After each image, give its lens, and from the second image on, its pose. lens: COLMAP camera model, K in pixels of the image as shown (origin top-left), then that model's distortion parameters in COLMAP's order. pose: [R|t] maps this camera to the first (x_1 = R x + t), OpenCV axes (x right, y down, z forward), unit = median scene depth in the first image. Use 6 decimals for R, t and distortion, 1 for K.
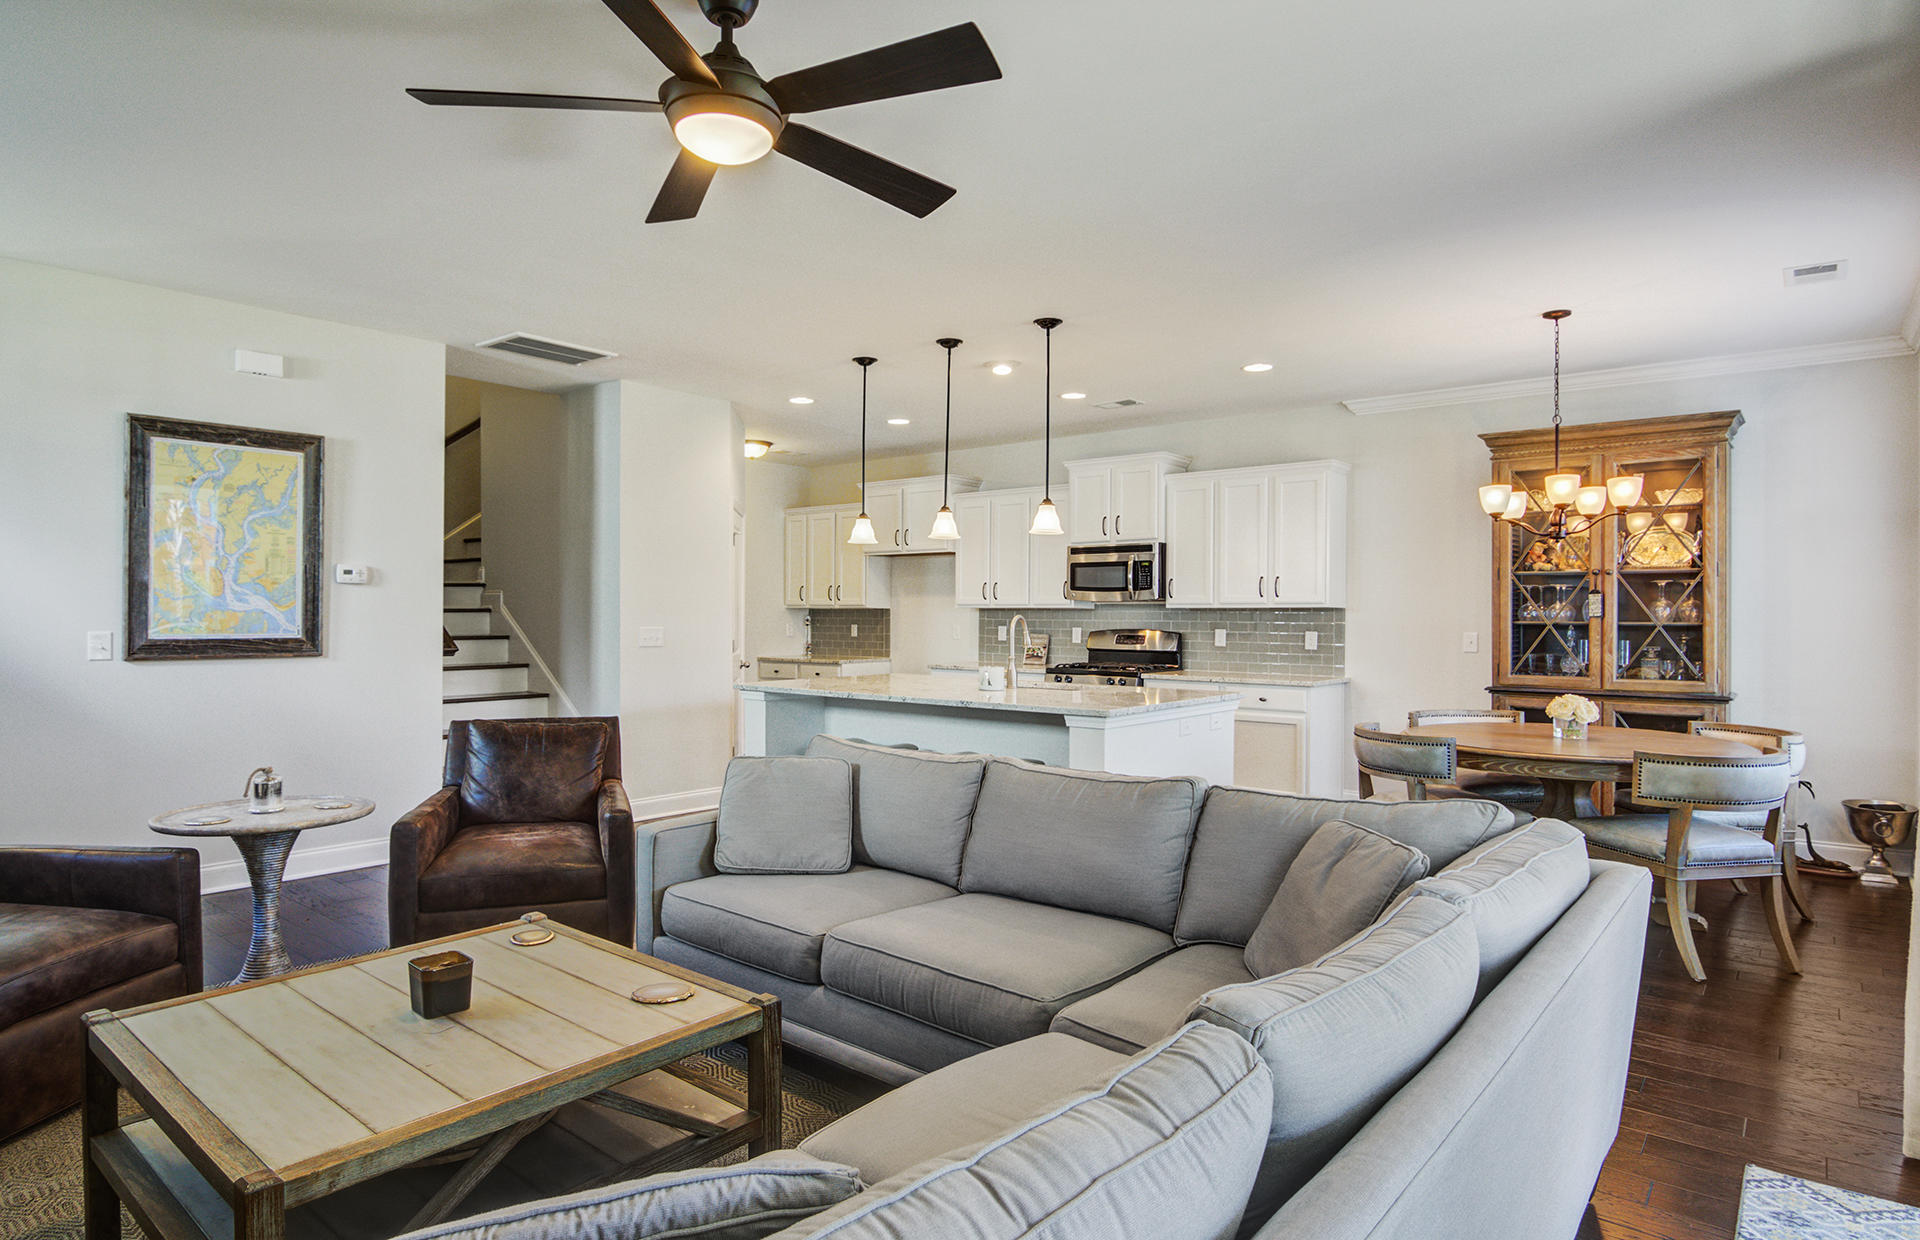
lens RADIAL K [[1056.9, 0, 935.7], [0, 1056.9, 618.4], [0, 0, 1]] dist [-0.003468, -0.000837]
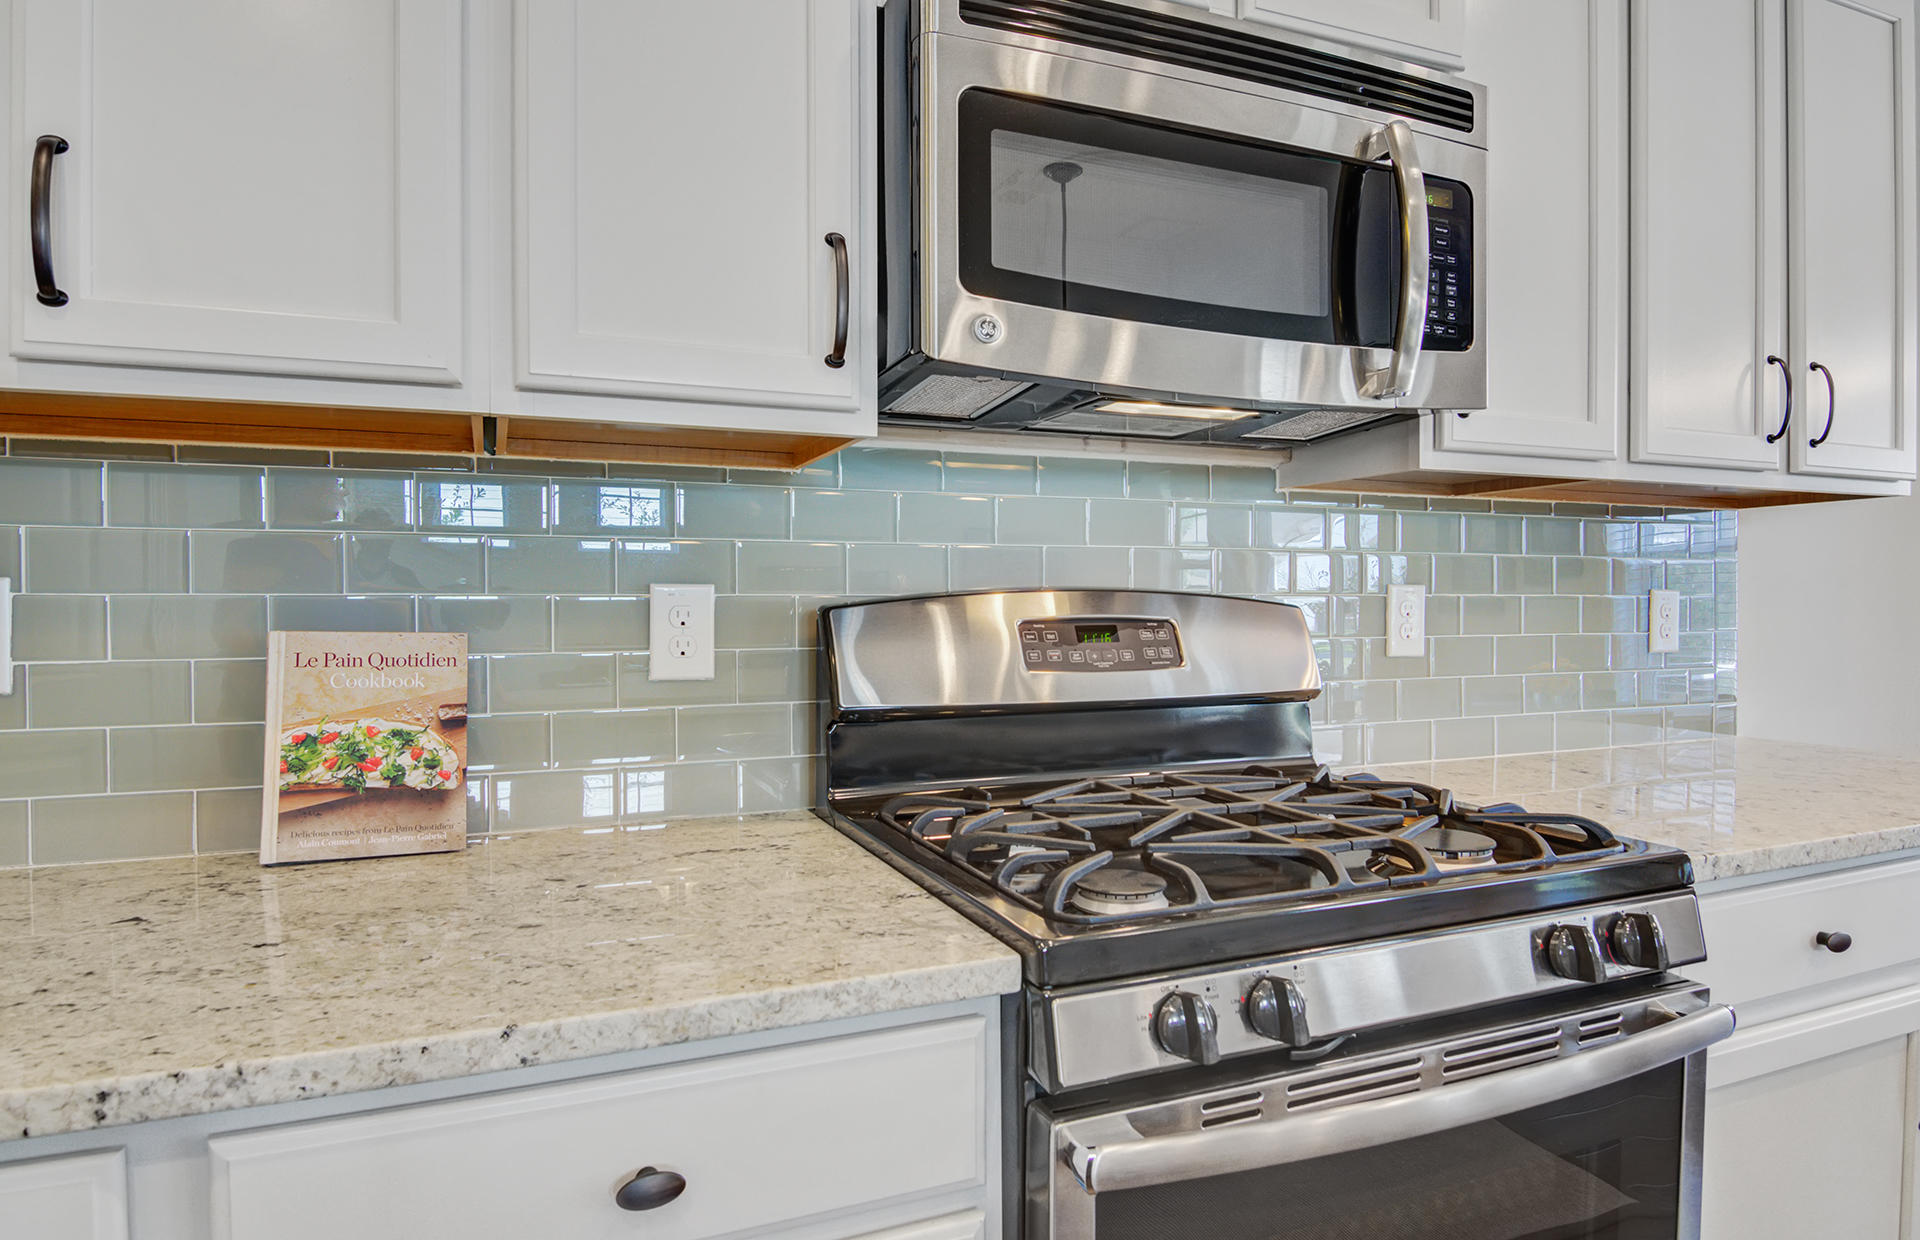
lens RADIAL K [[1056.9, 0, 935.7], [0, 1056.9, 618.4], [0, 0, 1]] dist [-0.003468, -0.000837]
pose [[0.470194, -0.023793, 0.882242, 0.009400], [0.007255, 0.999707, 0.023095, 0.011148], [-0.882533, -0.004459, 0.470229, 0.952518]]
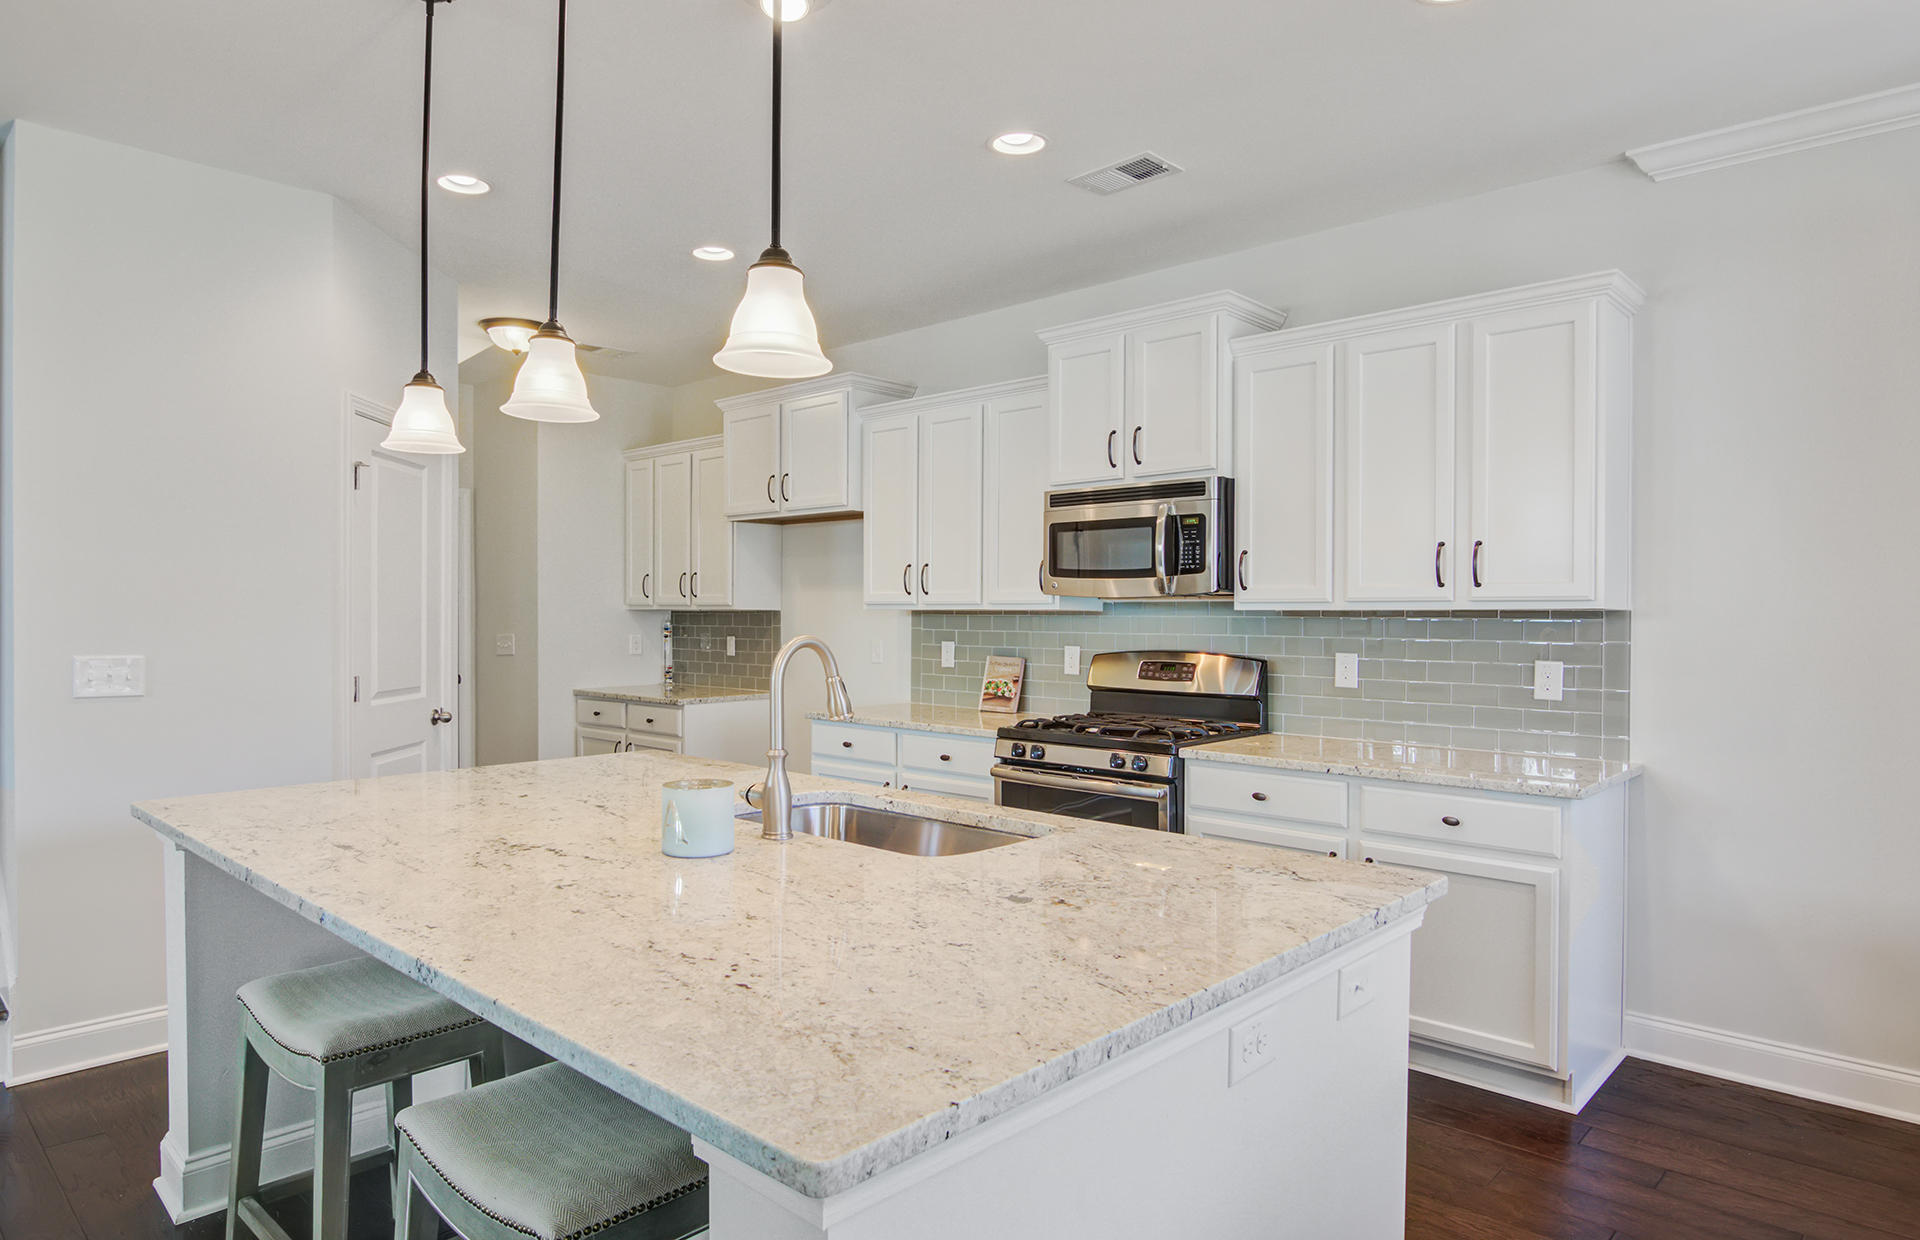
lens RADIAL K [[1115.8, 0, 960.0], [0, 1115.8, 620.0], [0, 0, 1]] dist [-0.003807, -0.002141]
pose [[0.998713, -0.003444, -0.050602, 0.112653], [0.003715, 0.999979, 0.005250, -0.008384], [0.050583, -0.005431, 0.998705, 0.457981]]
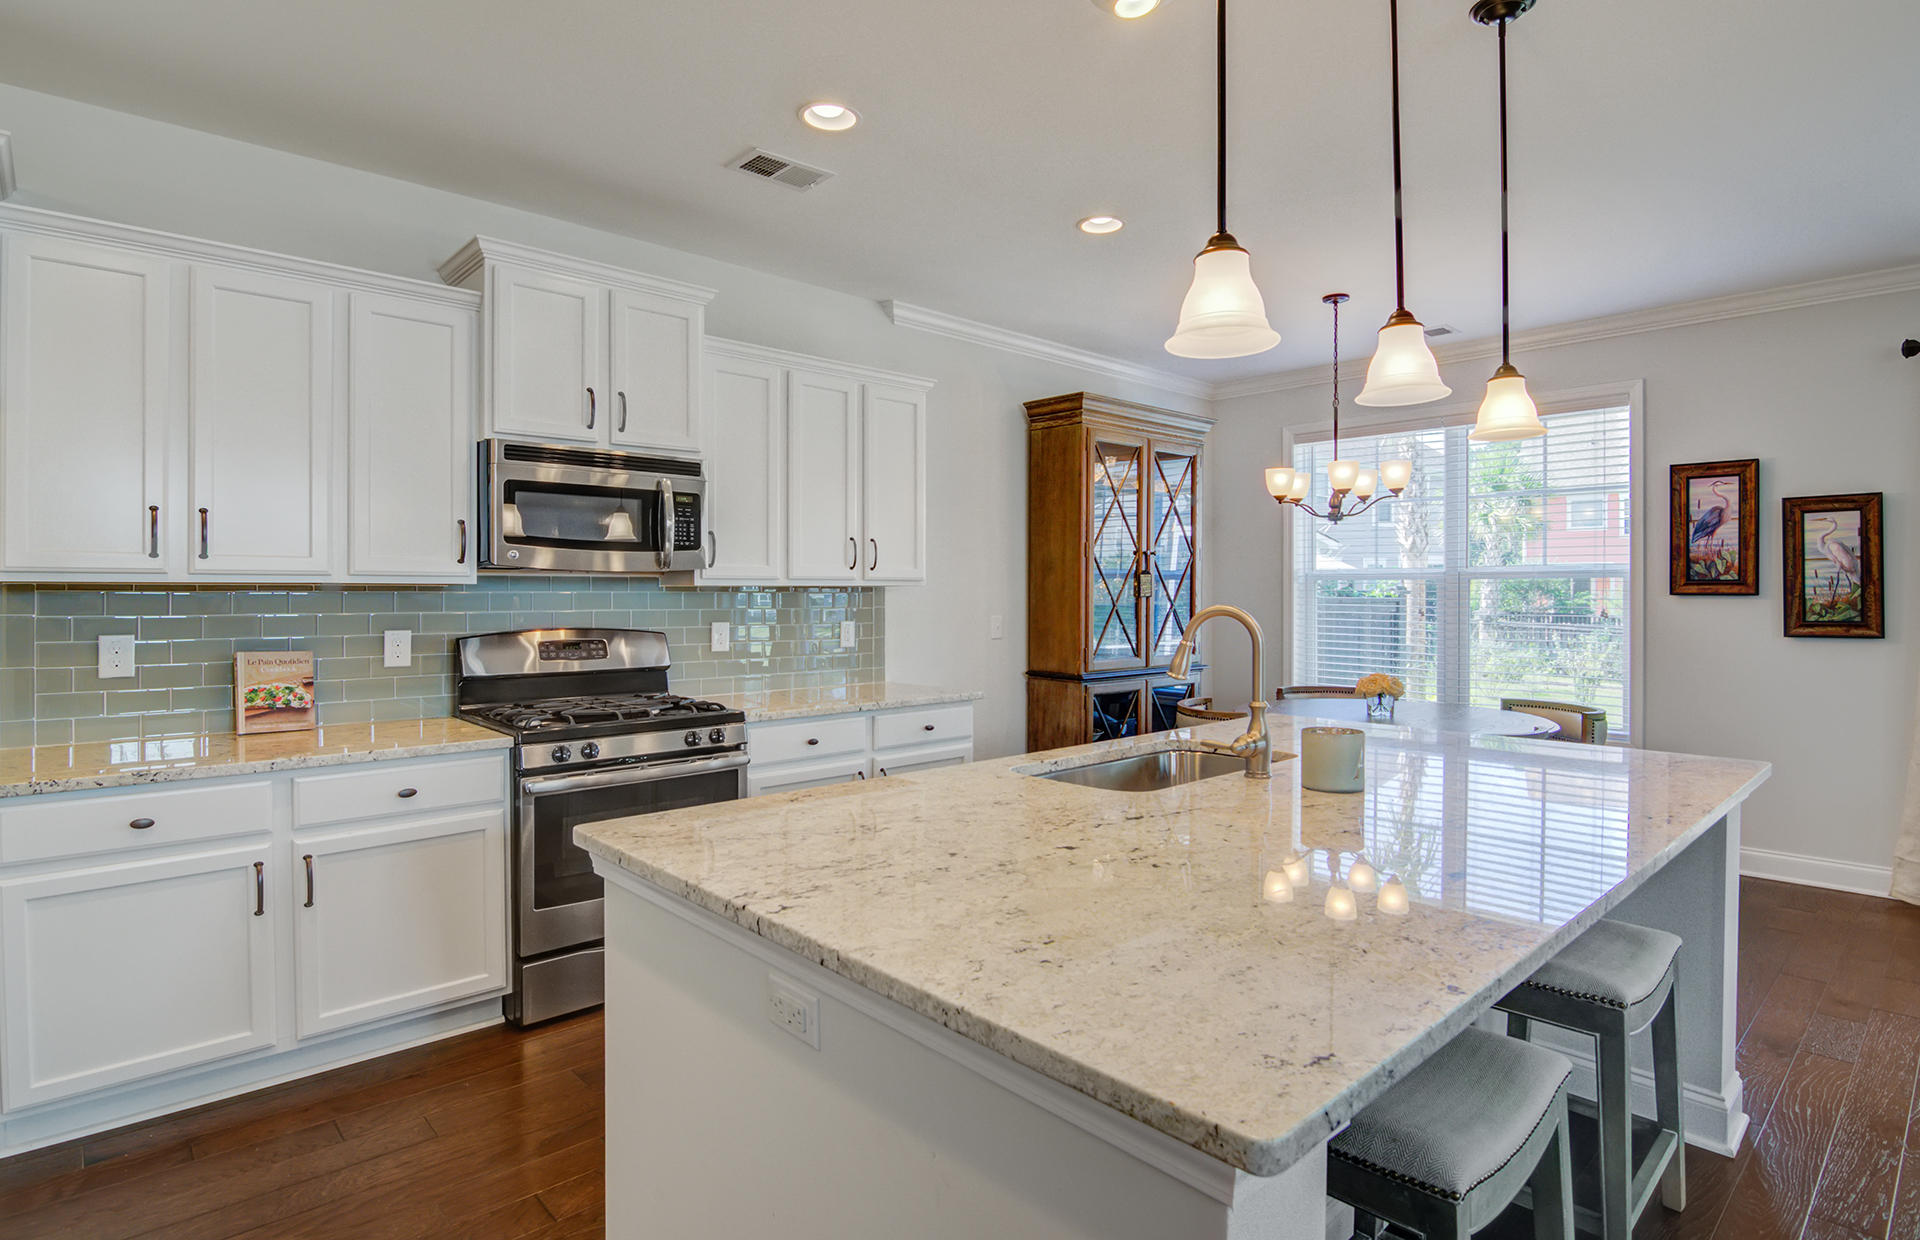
lens RADIAL K [[981.1, 0, 958.7], [0, 981.1, 594.8], [0, 0, 1]] dist [-0.021125, -0.001147]
pose [[0.124785, -0.010849, 0.992125, -0.242086], [0.001180, 0.999941, 0.010786, -0.010231], [-0.992183, -0.000175, 0.124790, 0.779303]]
